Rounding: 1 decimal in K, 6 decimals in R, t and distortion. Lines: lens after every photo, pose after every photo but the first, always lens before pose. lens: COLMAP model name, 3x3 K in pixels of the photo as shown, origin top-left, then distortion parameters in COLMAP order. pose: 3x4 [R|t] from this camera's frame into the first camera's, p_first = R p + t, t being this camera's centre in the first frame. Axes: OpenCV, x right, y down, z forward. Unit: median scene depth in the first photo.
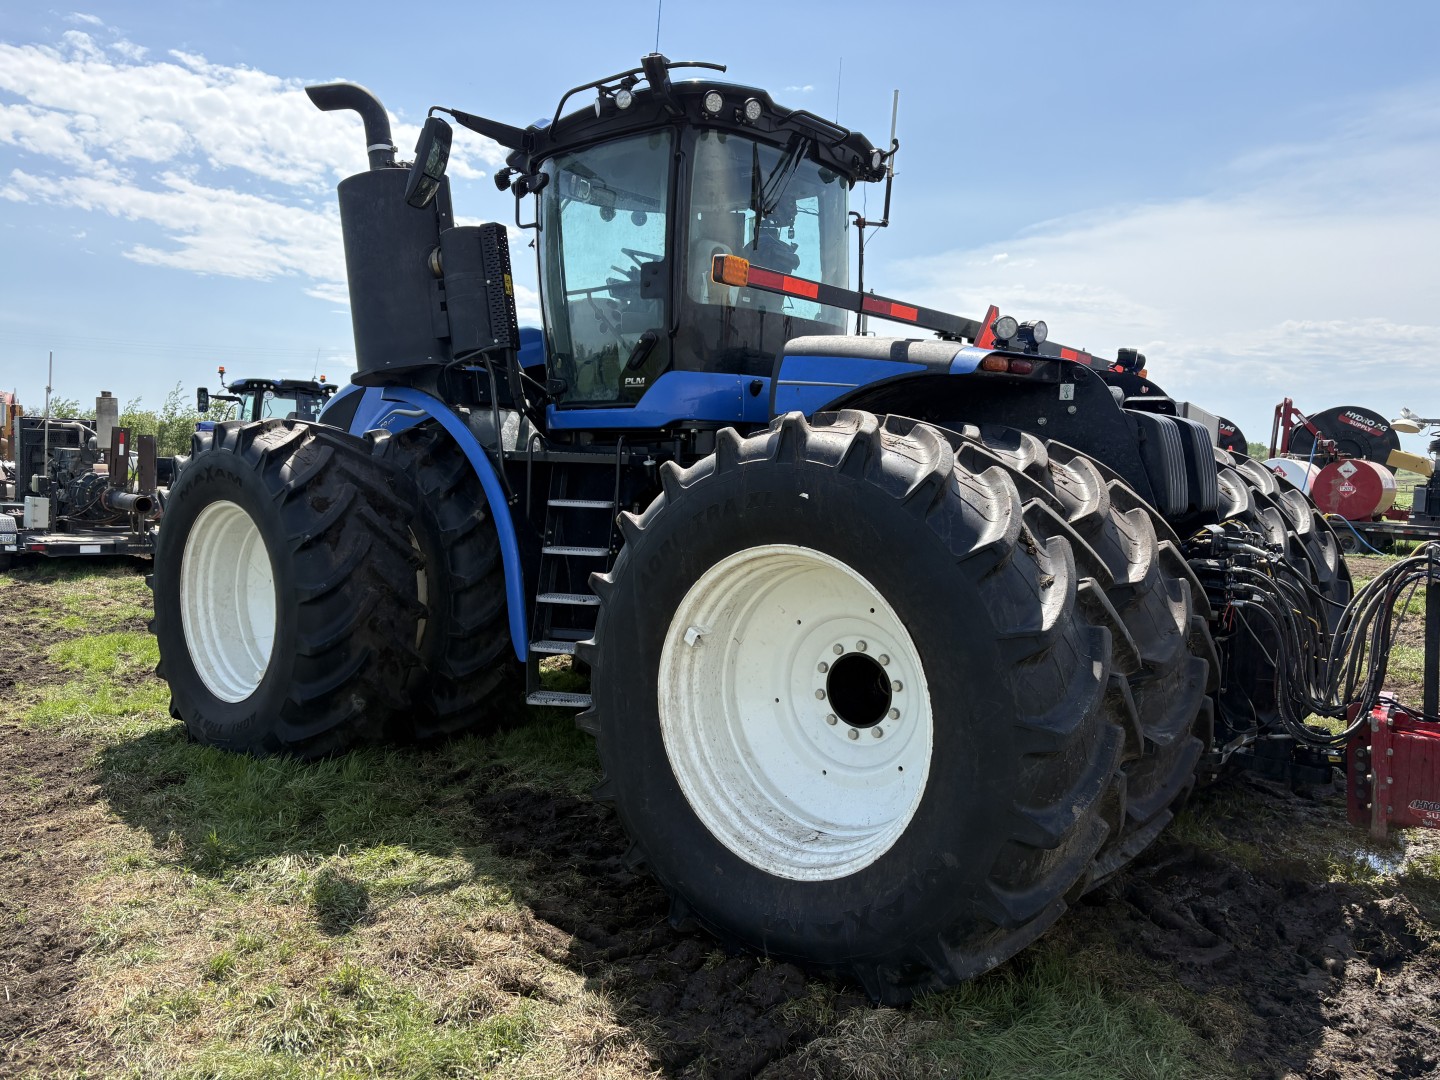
lens RADIAL K [[1097.2, 0, 720.3], [0, 1097.2, 550.4], [0, 0, 1]] dist [0.046263, -0.047939]
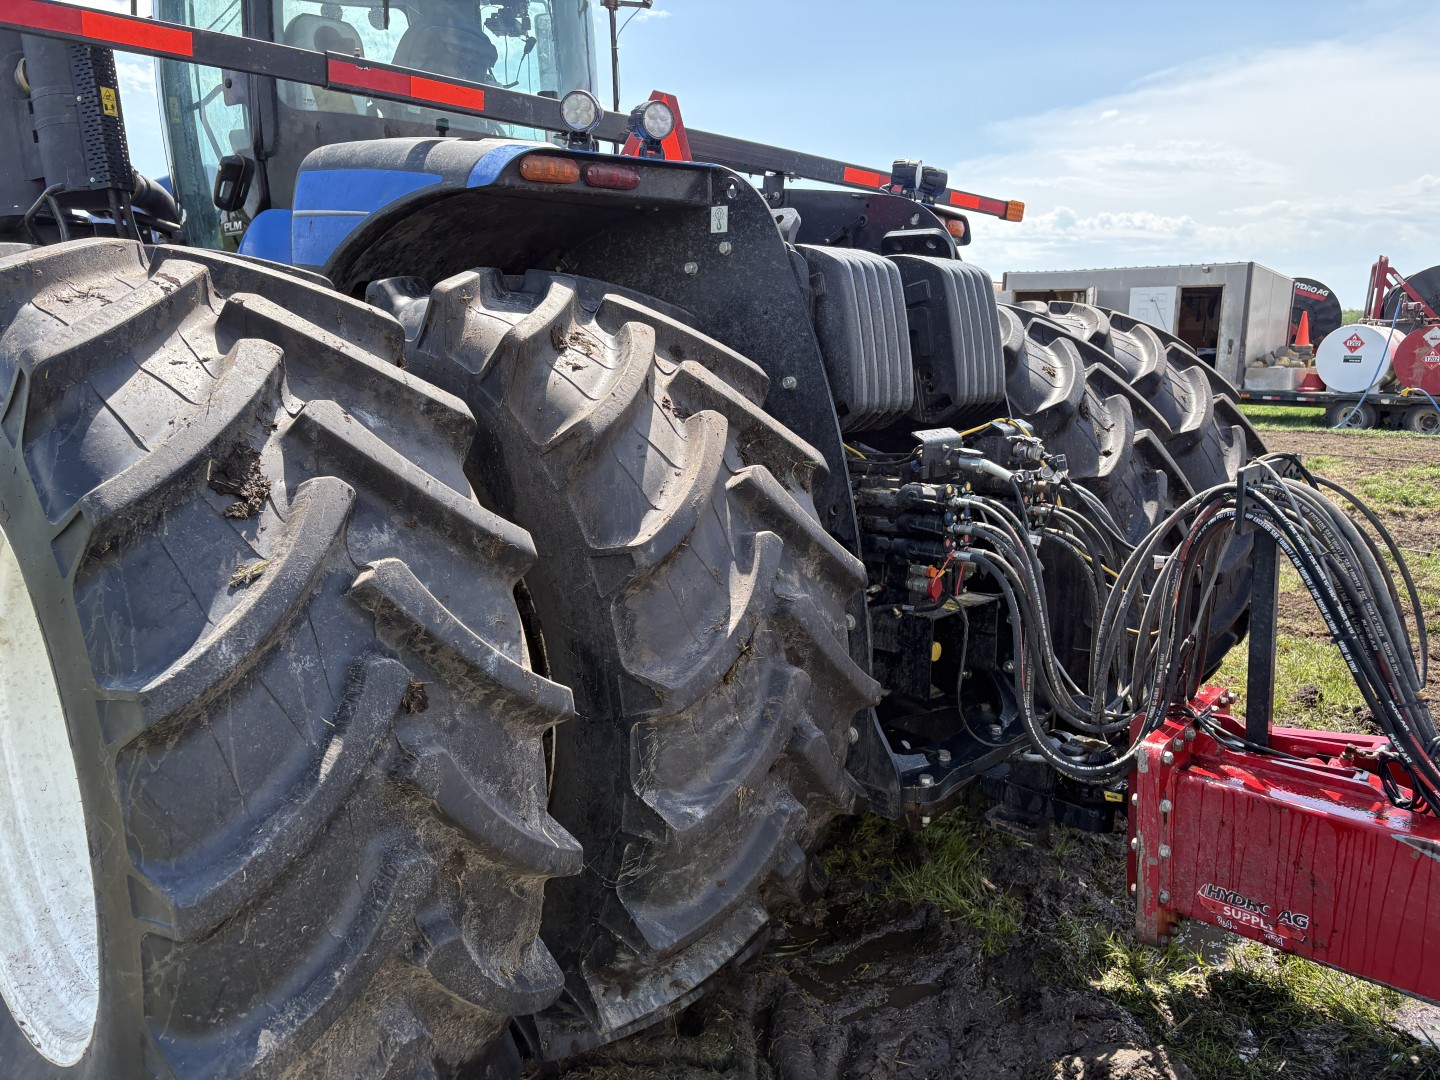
lens RADIAL K [[1097.2, 0, 730.2], [0, 1097.2, 545.7], [0, 0, 1]] dist [0.046263, -0.047939]
pose [[0.996866, -0.003975, -0.079005, 0.303330], [0.012017, 0.994755, 0.101574, -0.017781], [0.078187, -0.102205, 0.991686, 0.289740]]
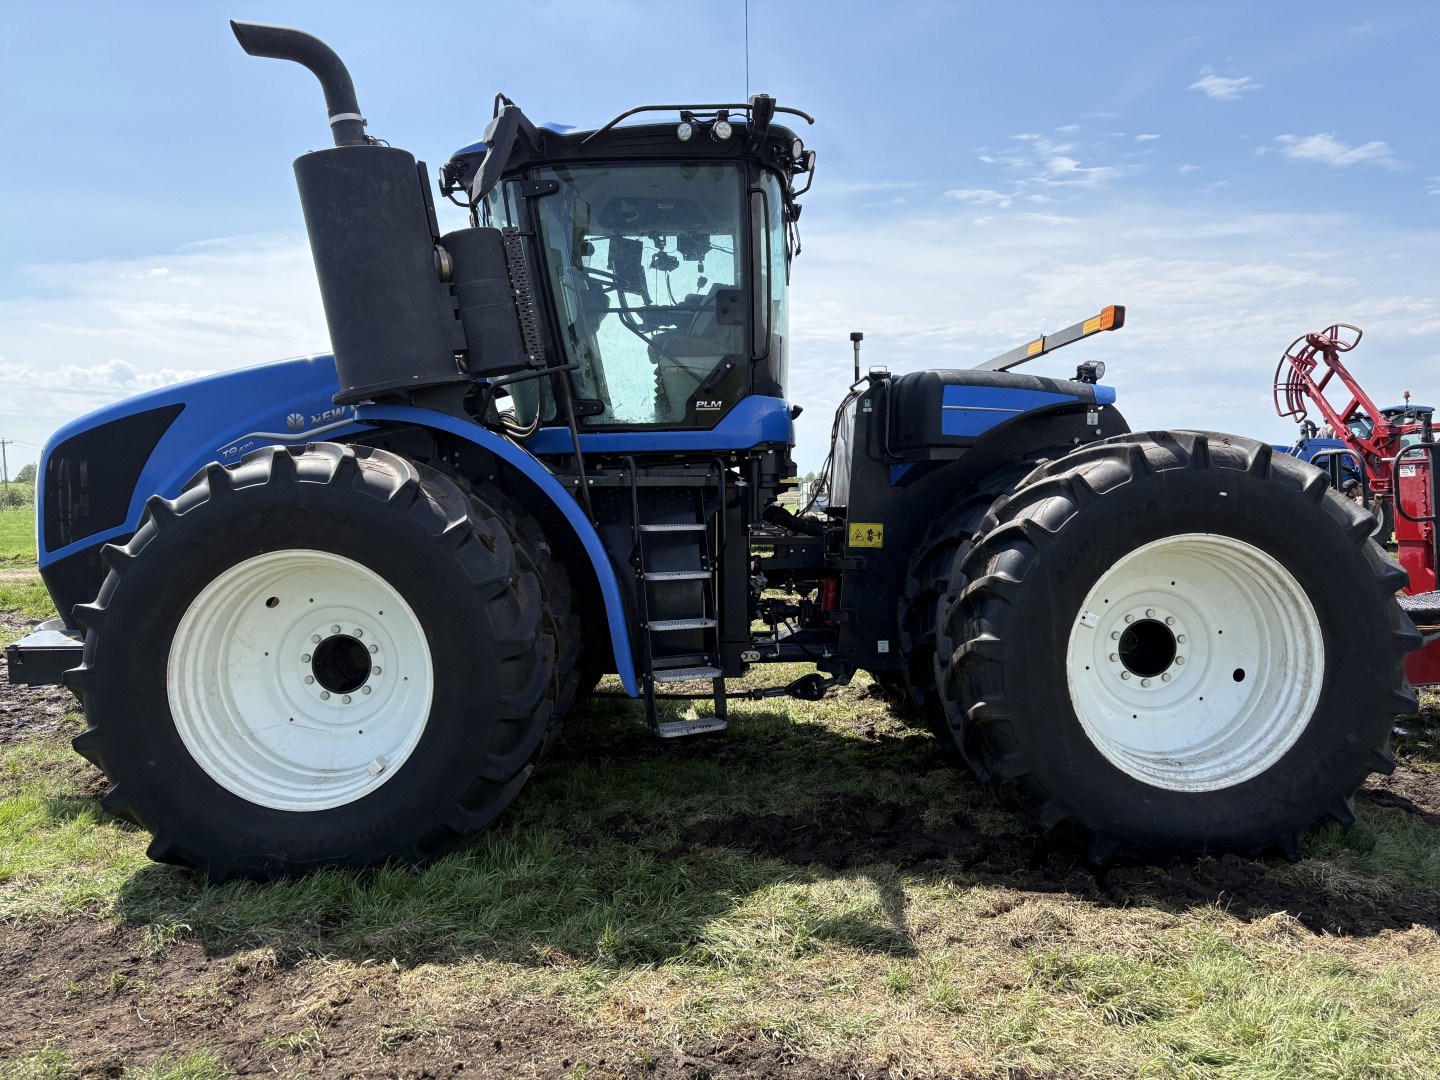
lens RADIAL K [[1097.2, 0, 717.5], [0, 1097.2, 554.1], [0, 0, 1]] dist [0.046263, -0.047939]
pose [[0.757036, -0.070677, 0.649540, -0.749284], [0.084391, 0.996382, 0.010059, -0.025982], [-0.647901, 0.047200, 0.760261, 0.232699]]
